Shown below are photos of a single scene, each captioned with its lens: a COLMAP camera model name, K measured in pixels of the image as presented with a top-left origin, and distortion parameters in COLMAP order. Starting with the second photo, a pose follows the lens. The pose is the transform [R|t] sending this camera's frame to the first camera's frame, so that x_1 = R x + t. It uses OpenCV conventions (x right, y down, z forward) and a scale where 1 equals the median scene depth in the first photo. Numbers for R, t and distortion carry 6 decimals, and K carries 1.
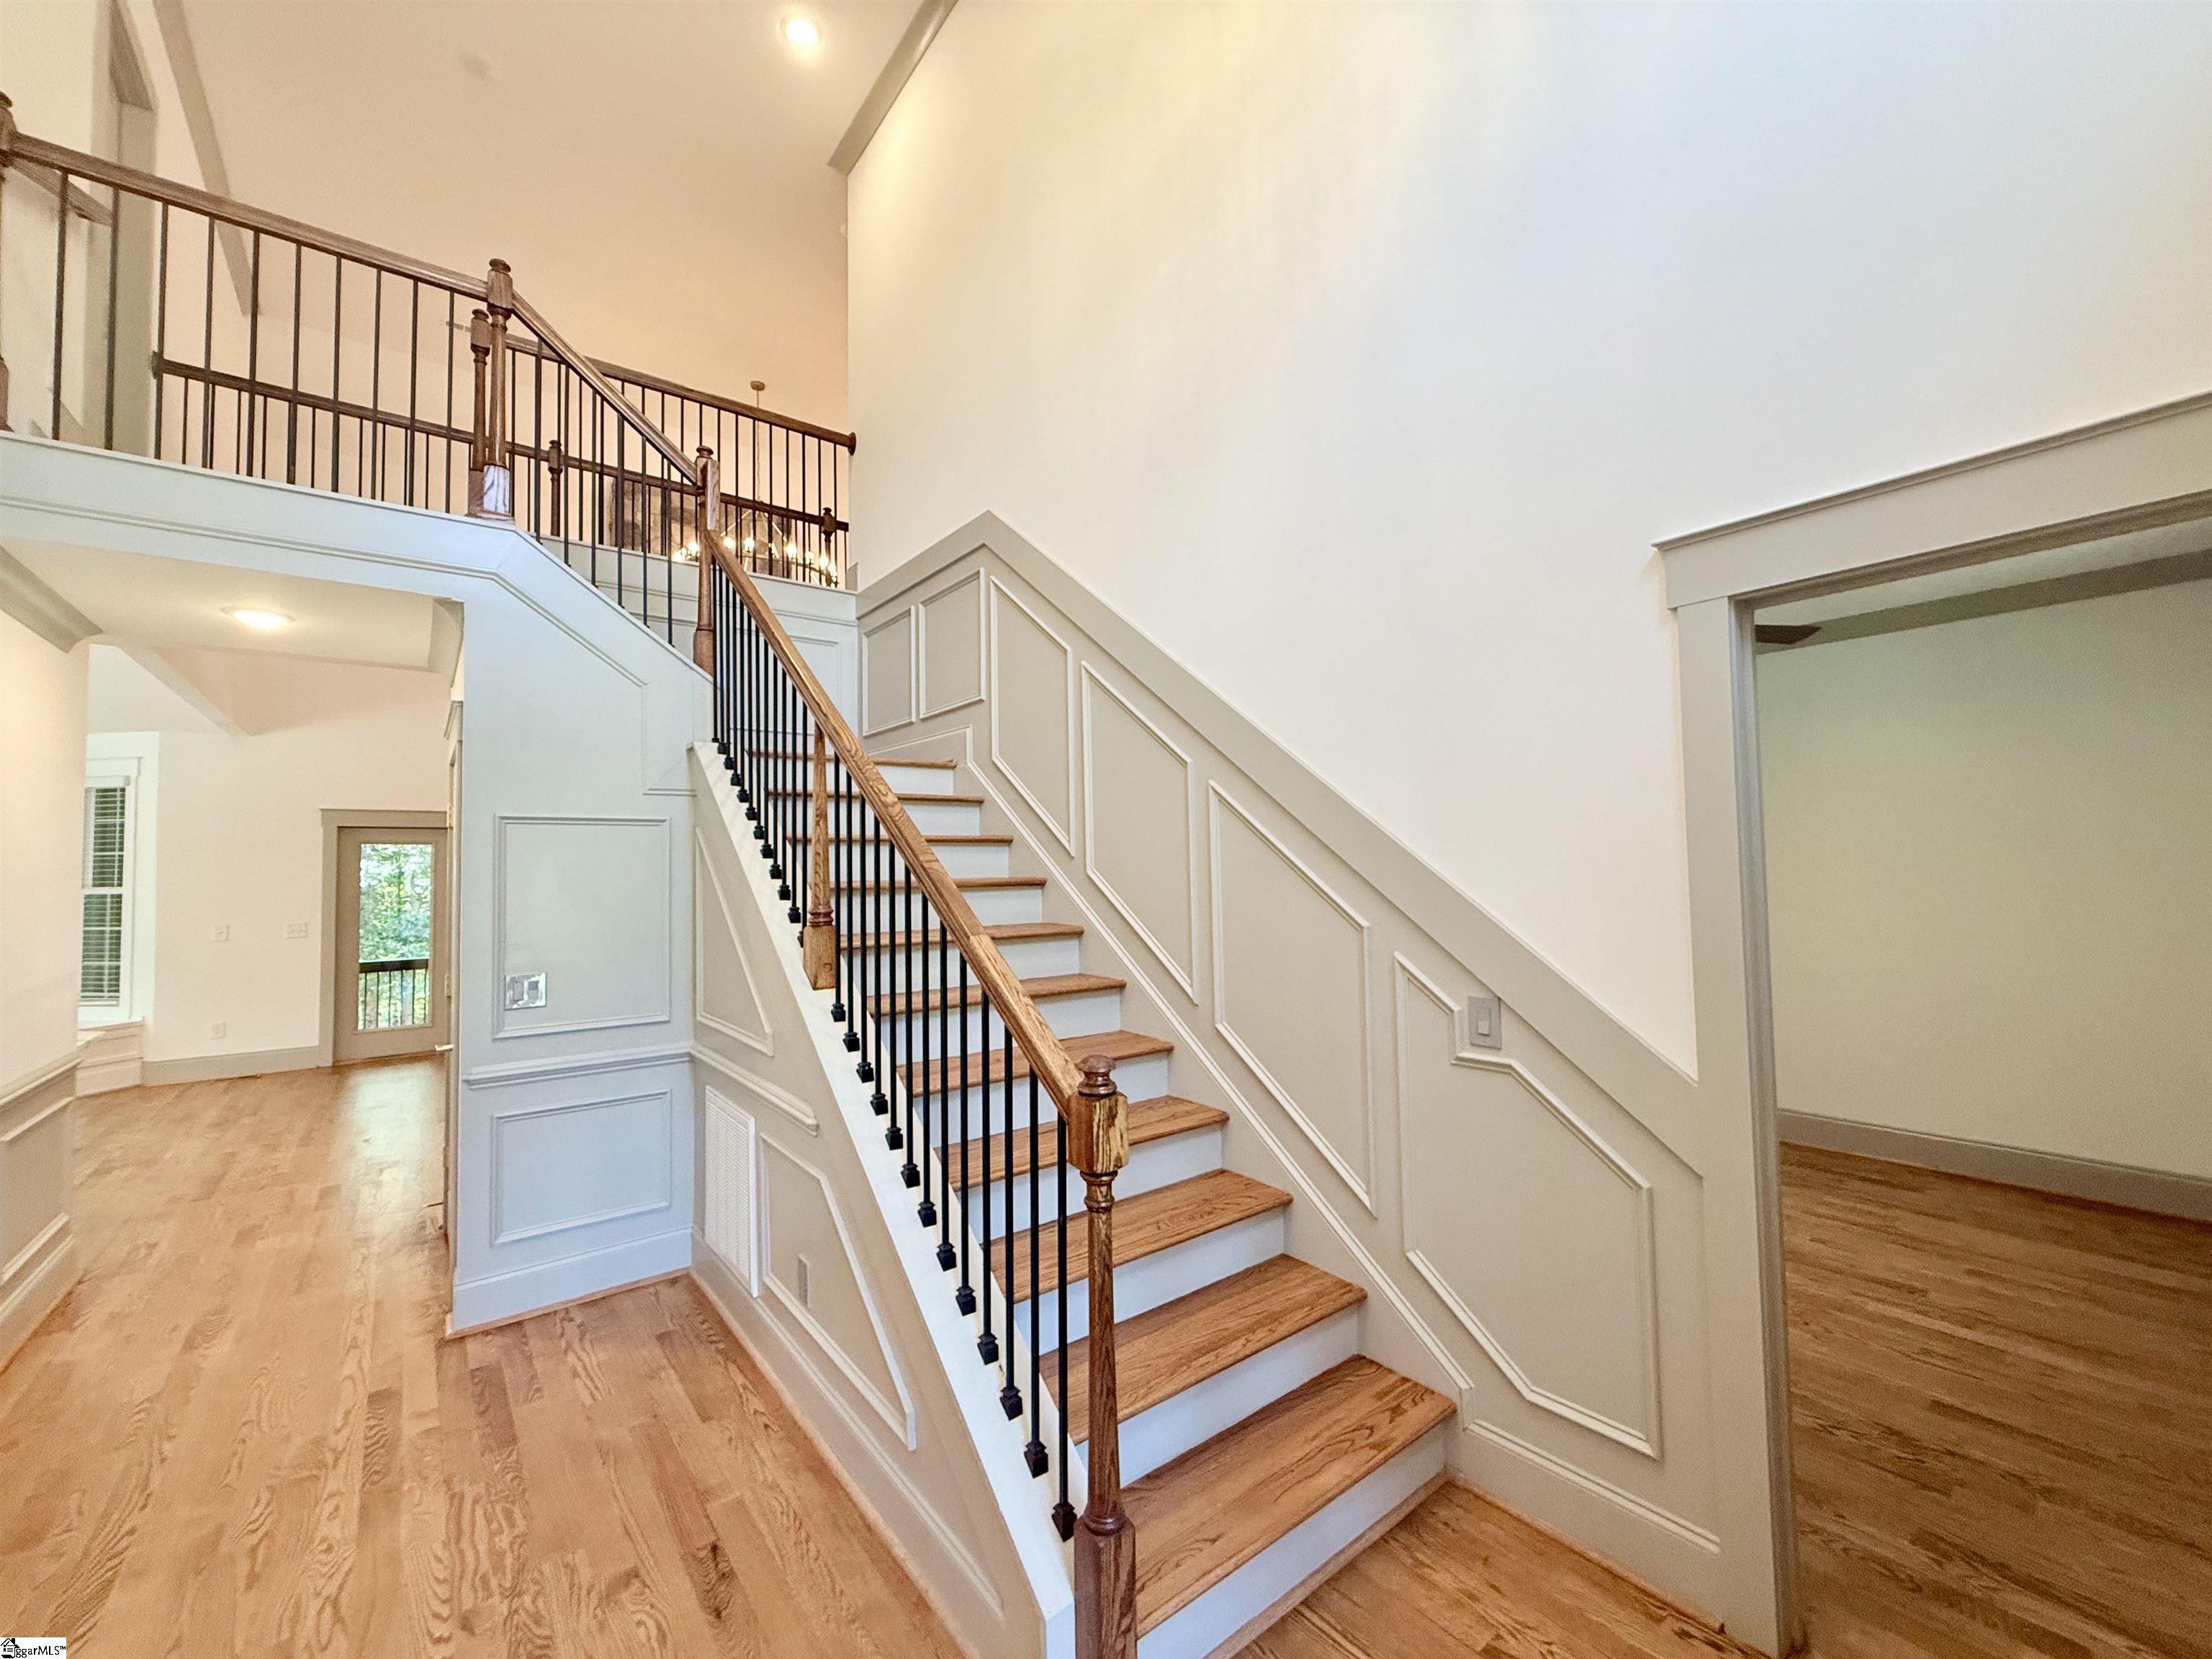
lens RADIAL K [[883.2, 0, 1100.6], [0, 883.2, 831.7], [0, 0, 1]] dist [-0.000916, 0.000354]
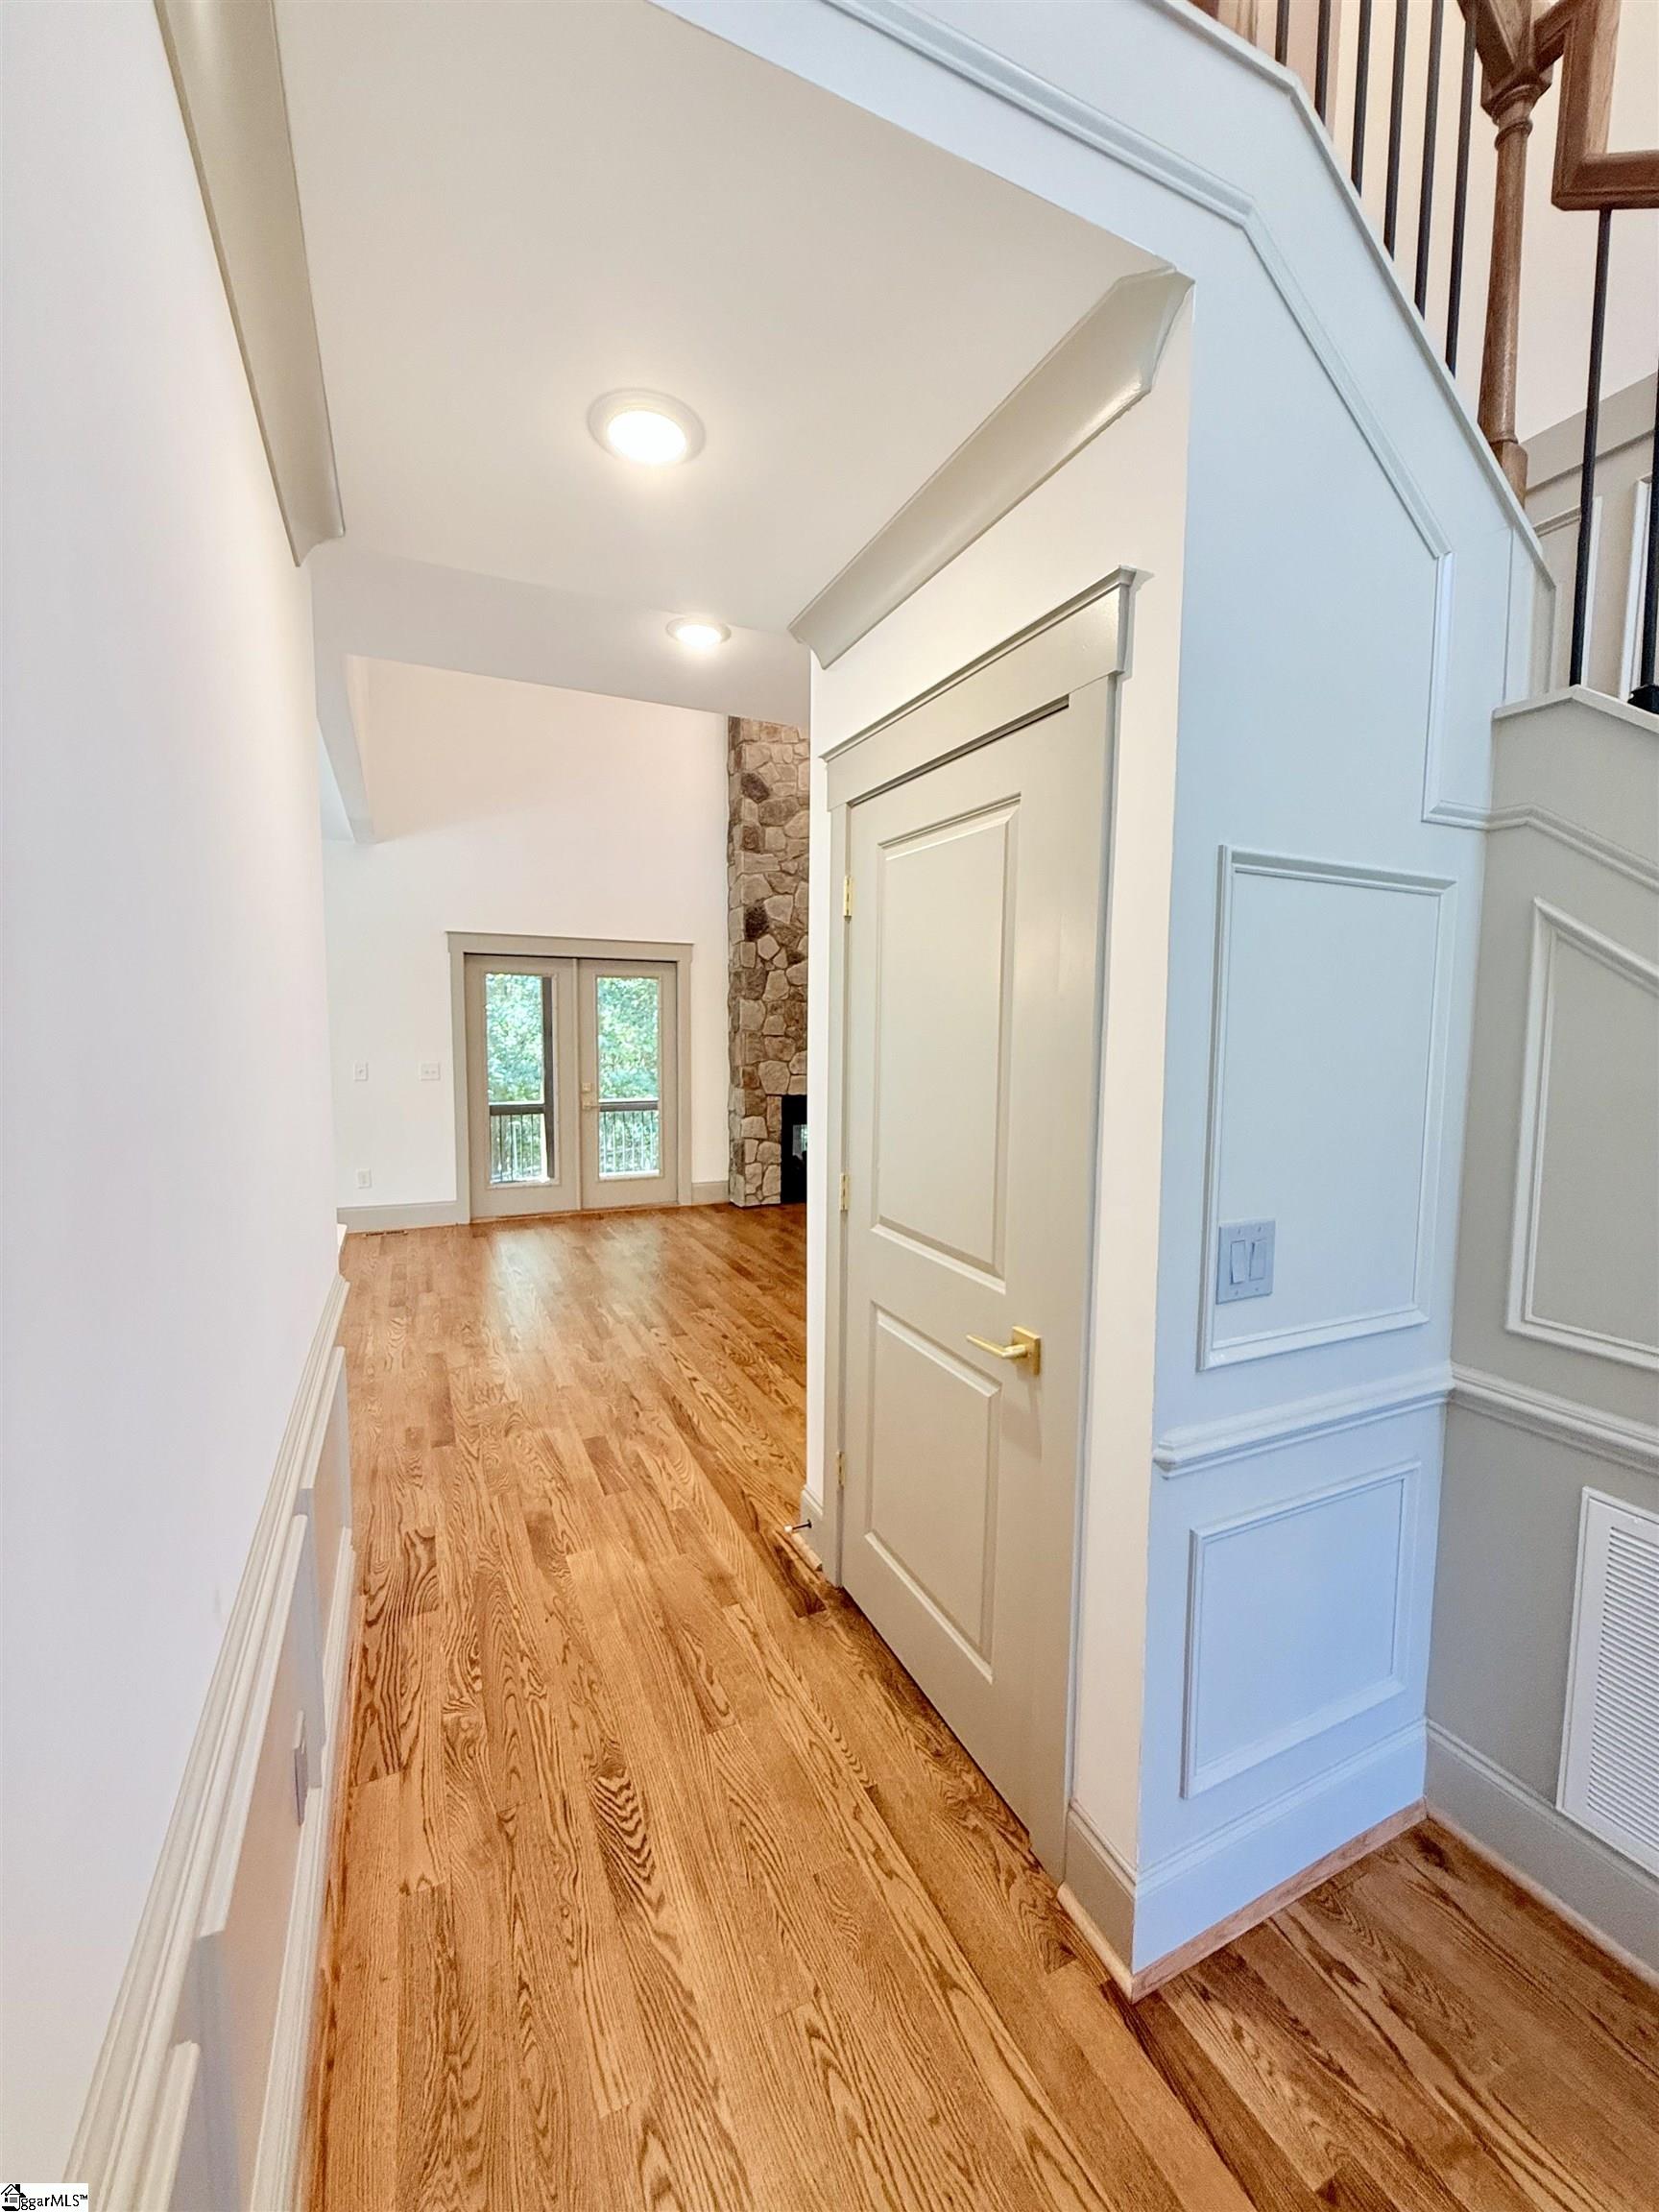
lens RADIAL K [[883.2, 0, 828.7], [0, 883.2, 1100.7], [0, 0, 1]] dist [-0.000916, 0.000354]
pose [[0.975318, 0.045182, -0.216131, -0.349237], [-0.017365, 0.991504, 0.128913, 0.021519], [0.220119, -0.121978, 0.967817, 0.245659]]
